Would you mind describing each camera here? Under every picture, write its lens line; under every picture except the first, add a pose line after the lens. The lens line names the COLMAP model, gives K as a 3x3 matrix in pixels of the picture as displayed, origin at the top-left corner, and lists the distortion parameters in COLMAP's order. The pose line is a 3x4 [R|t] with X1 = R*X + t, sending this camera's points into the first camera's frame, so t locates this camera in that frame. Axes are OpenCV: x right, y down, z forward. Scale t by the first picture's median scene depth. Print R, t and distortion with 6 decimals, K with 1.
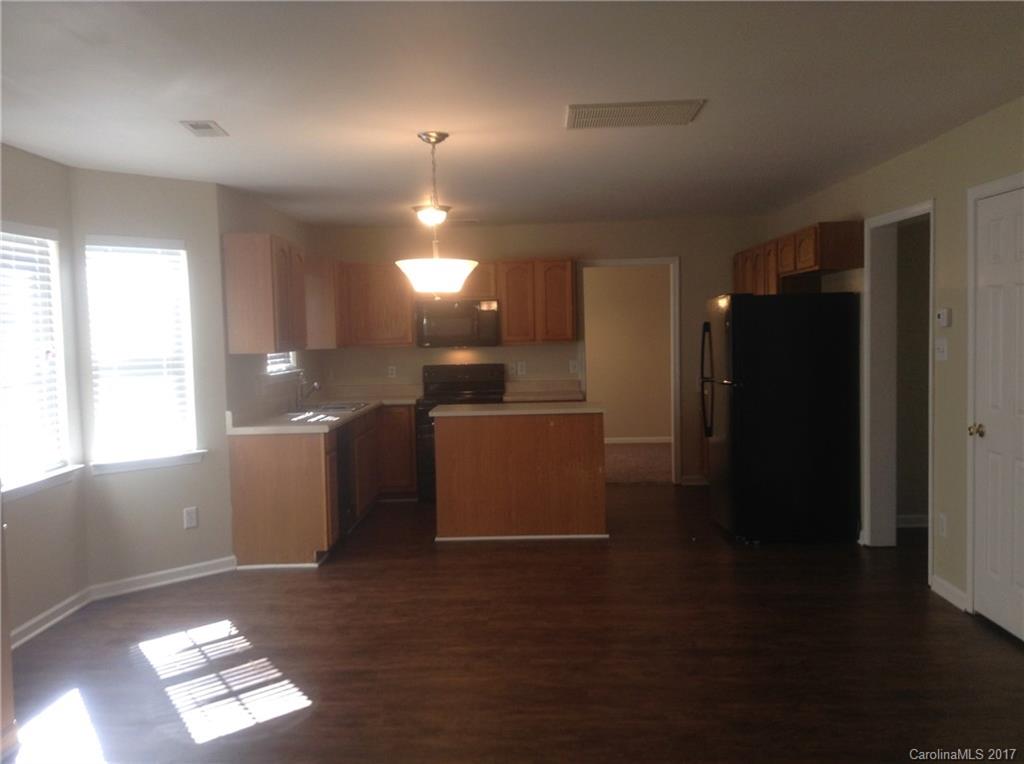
lens RADIAL K [[923.6, 0, 510.6], [0, 923.6, 385.4], [0, 0, 1]] dist [0.232172, -0.574345]
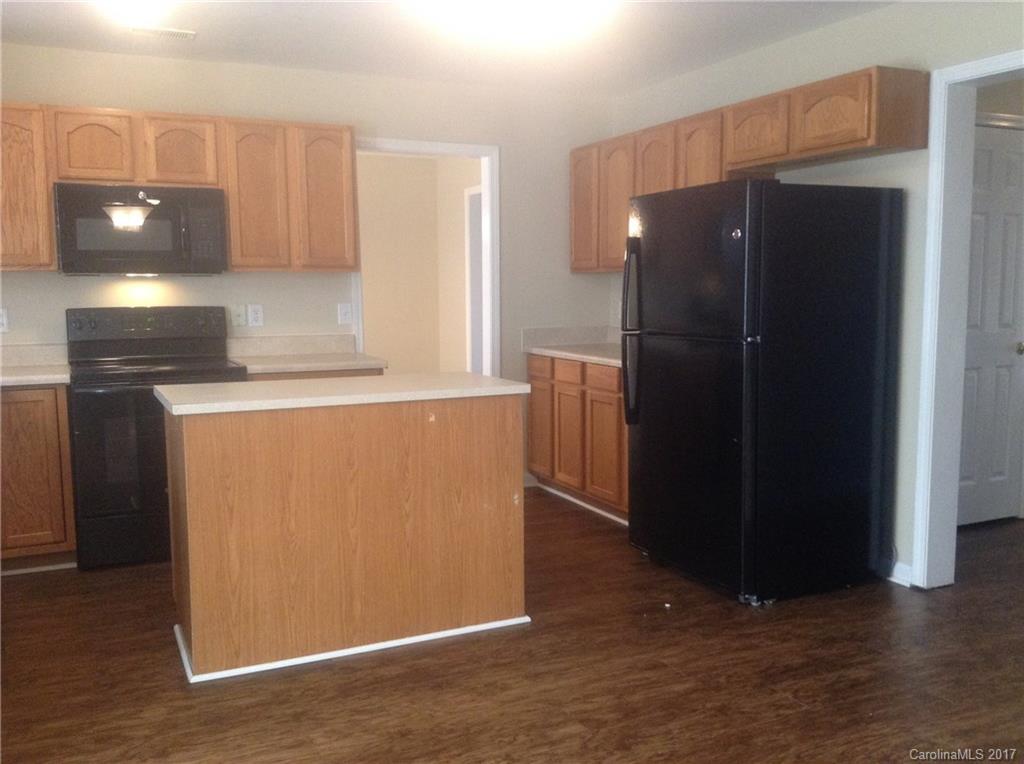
lens RADIAL K [[927.1, 0, 512.0], [0, 927.1, 382.0], [0, 0, 1]] dist [0.178291, -0.372450]
pose [[0.893745, -0.028228, 0.447686, -0.155652], [0.010241, 0.999042, 0.042549, 0.000268], [-0.448458, -0.033443, 0.893178, 0.558921]]
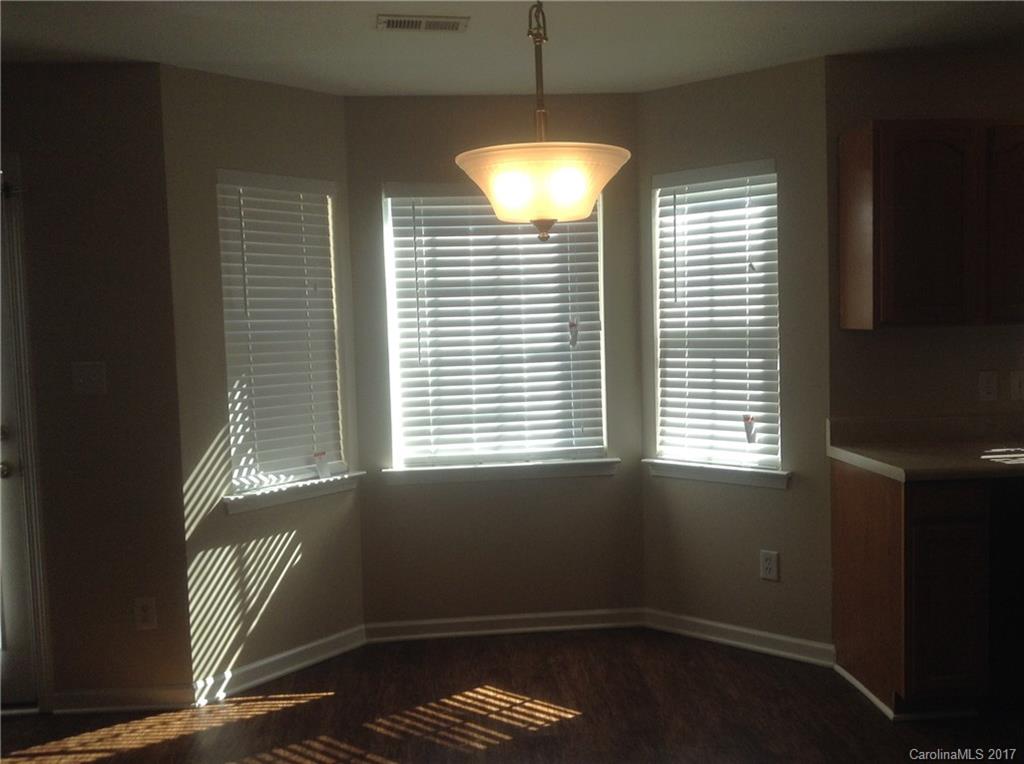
lens RADIAL K [[923.6, 0, 510.6], [0, 923.6, 385.4], [0, 0, 1]] dist [0.232172, -0.574345]
pose [[0.104507, 0.088097, -0.990614, 0.295864], [-0.031079, 0.995872, 0.085286, -0.041344], [0.994038, 0.021875, 0.106814, 0.698683]]
